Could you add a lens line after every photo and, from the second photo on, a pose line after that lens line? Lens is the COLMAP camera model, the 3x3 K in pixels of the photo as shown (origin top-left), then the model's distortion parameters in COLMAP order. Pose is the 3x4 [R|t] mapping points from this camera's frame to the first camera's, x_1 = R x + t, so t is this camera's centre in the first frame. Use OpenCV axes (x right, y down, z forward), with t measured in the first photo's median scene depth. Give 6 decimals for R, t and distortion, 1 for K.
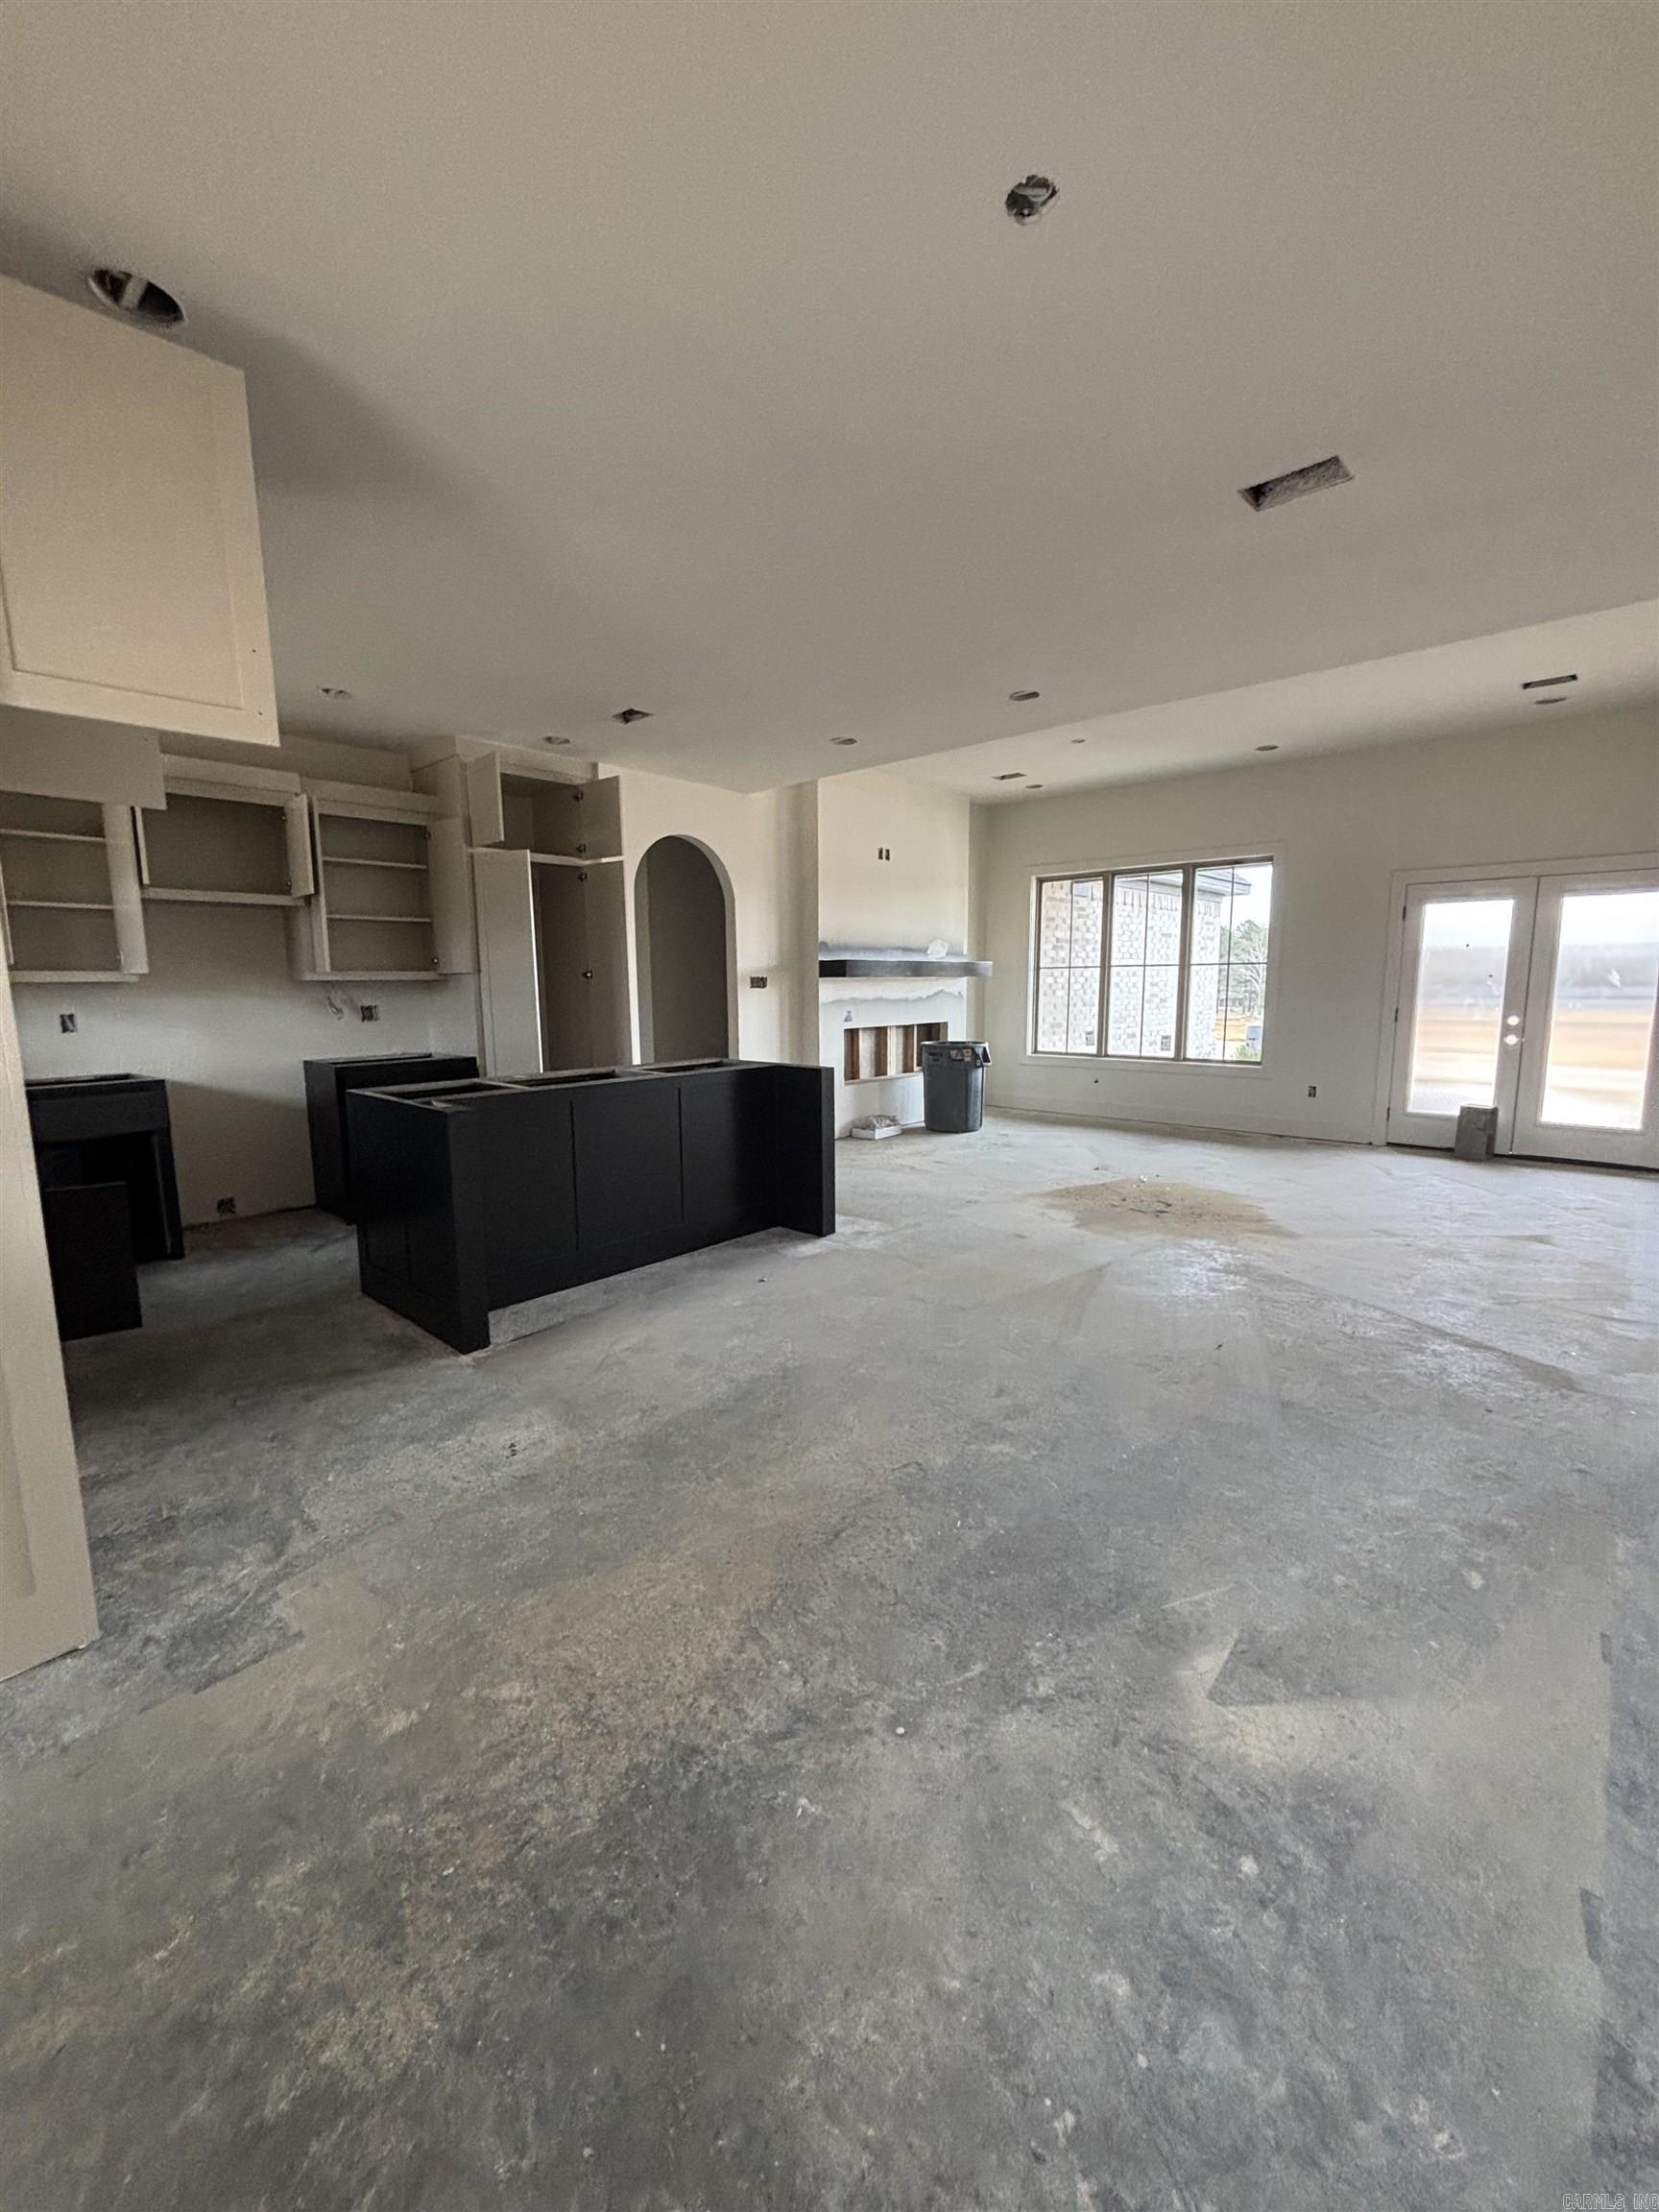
lens RADIAL K [[888.3, 0, 829.5], [0, 888.3, 1106.0], [0, 0, 1]] dist [-0.009999, 0.000015]
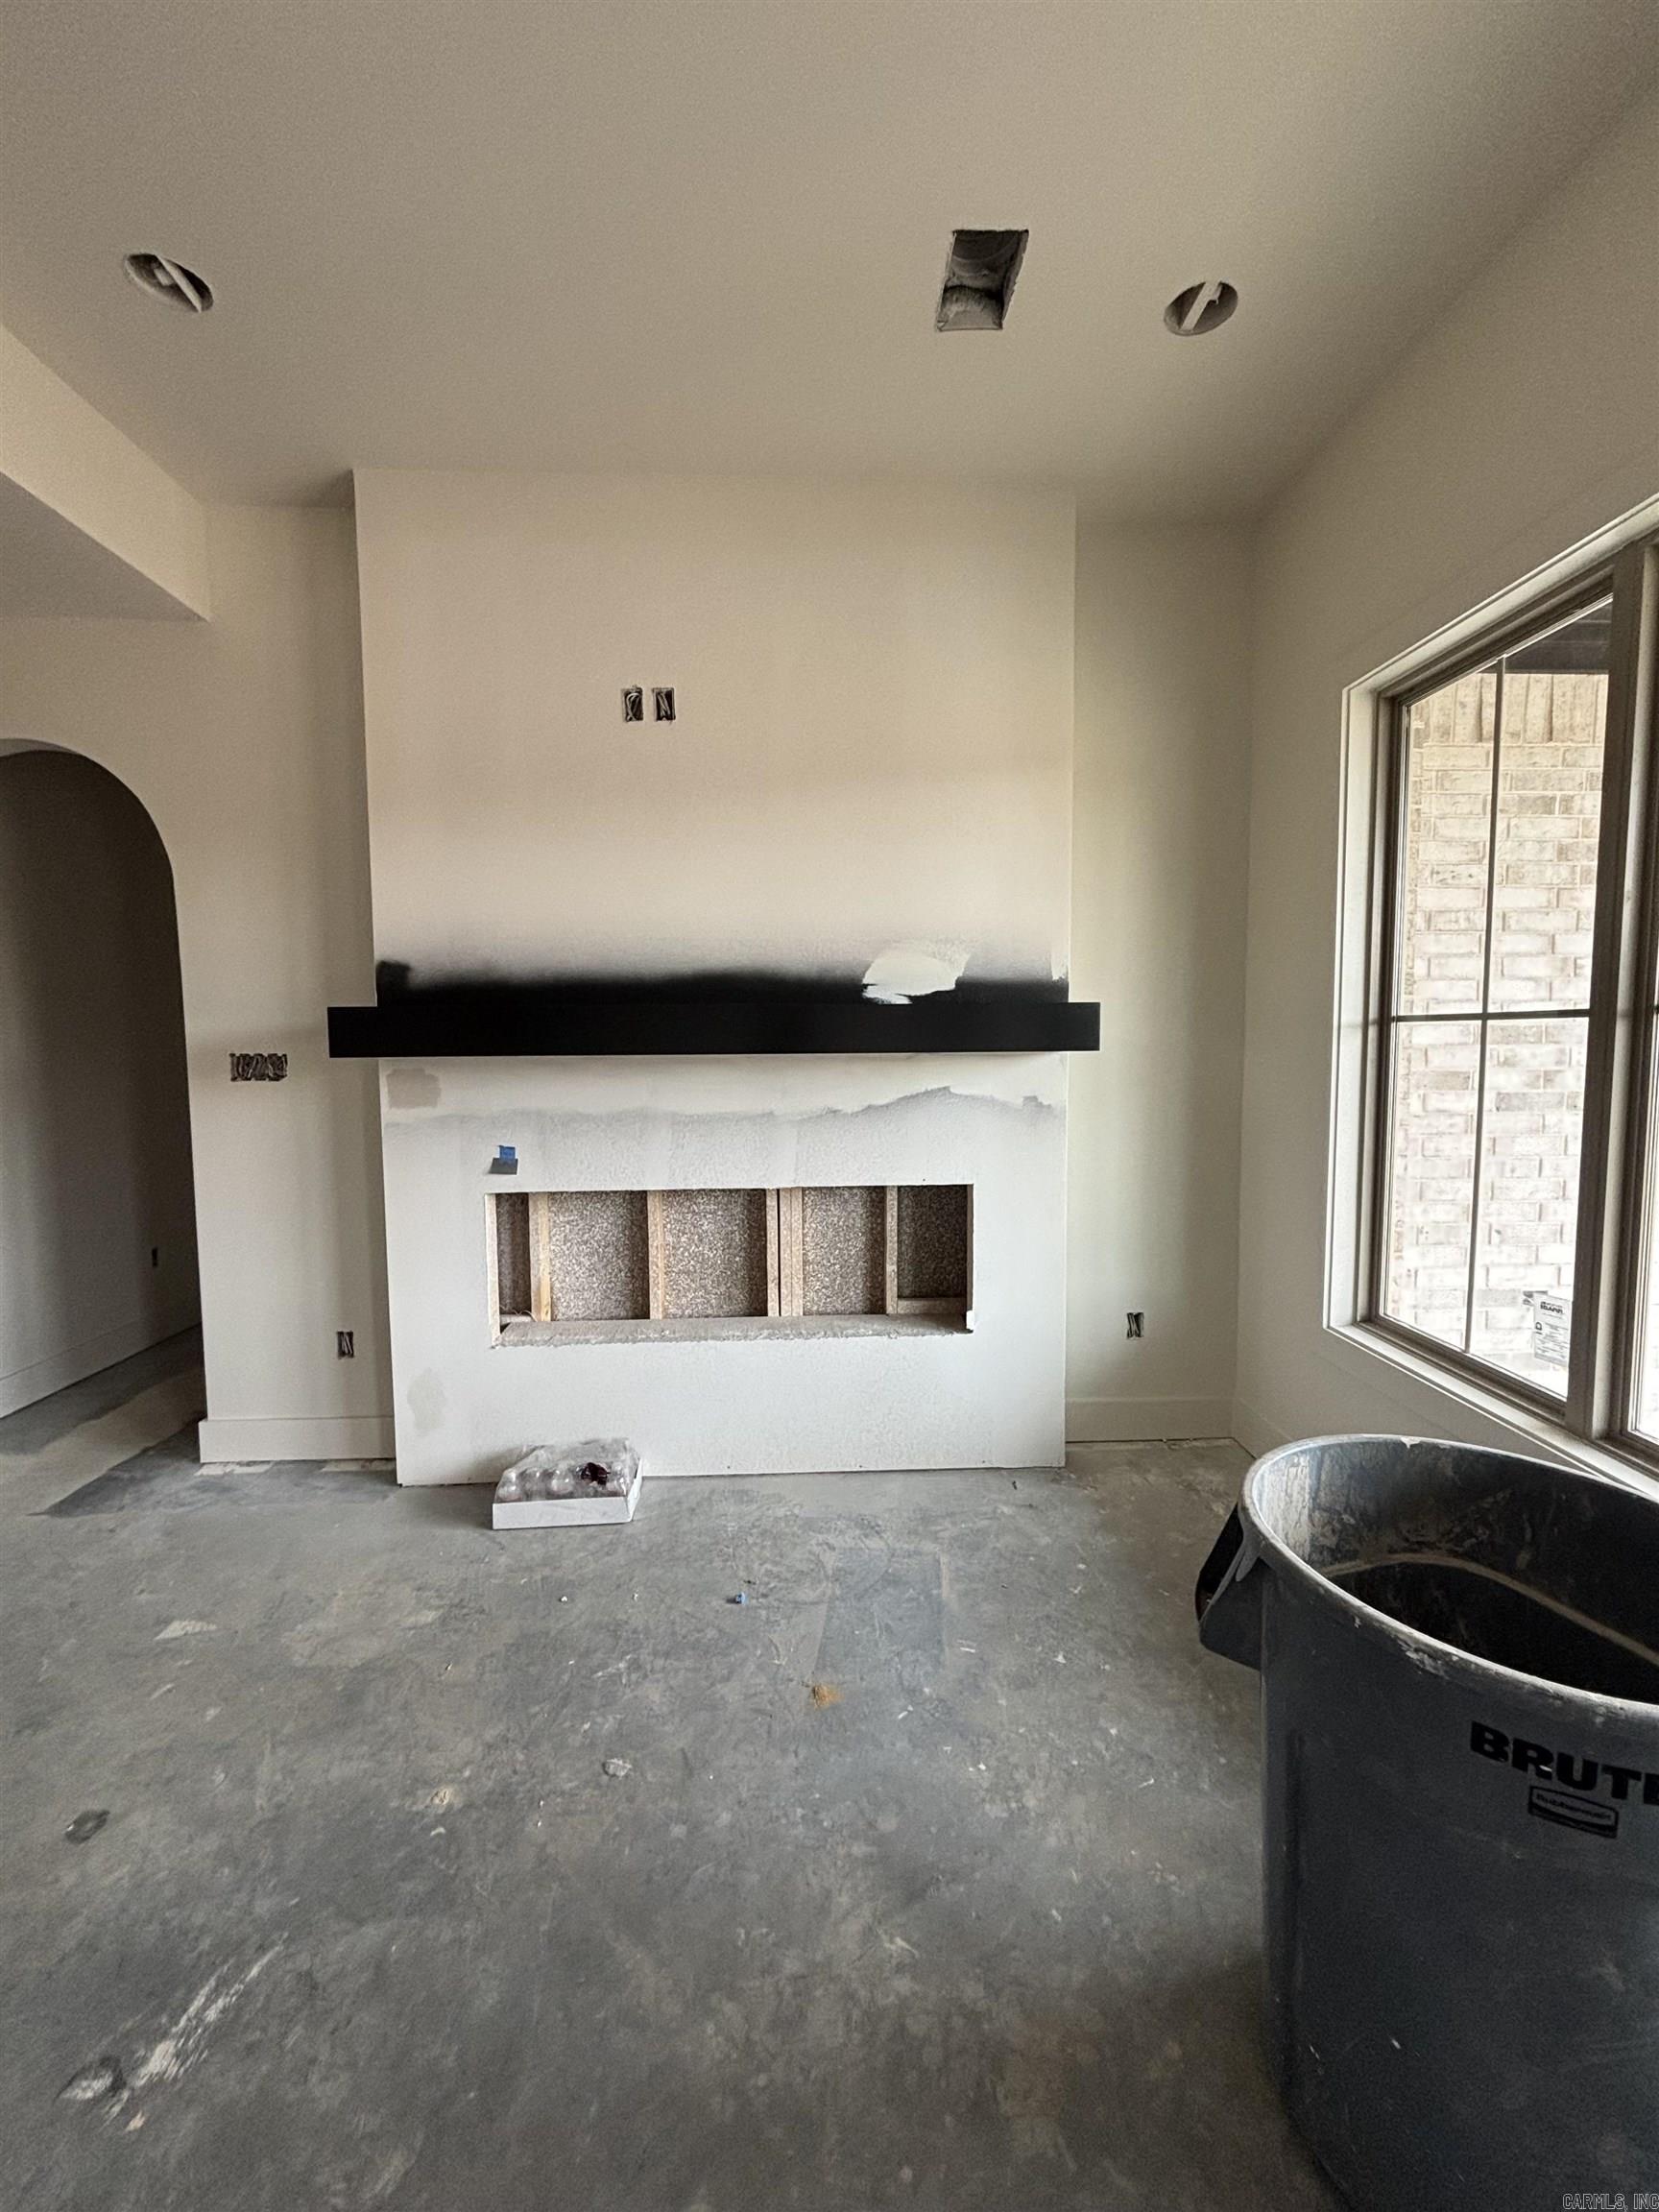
lens RADIAL K [[888.3, 0, 829.5], [0, 888.3, 1106.0], [0, 0, 1]] dist [-0.009999, 0.000015]
pose [[0.704929, 0.055058, -0.707138, 0.346146], [-0.097762, 0.995009, -0.019985, -0.118664], [0.702508, 0.083219, 0.706793, 0.767751]]
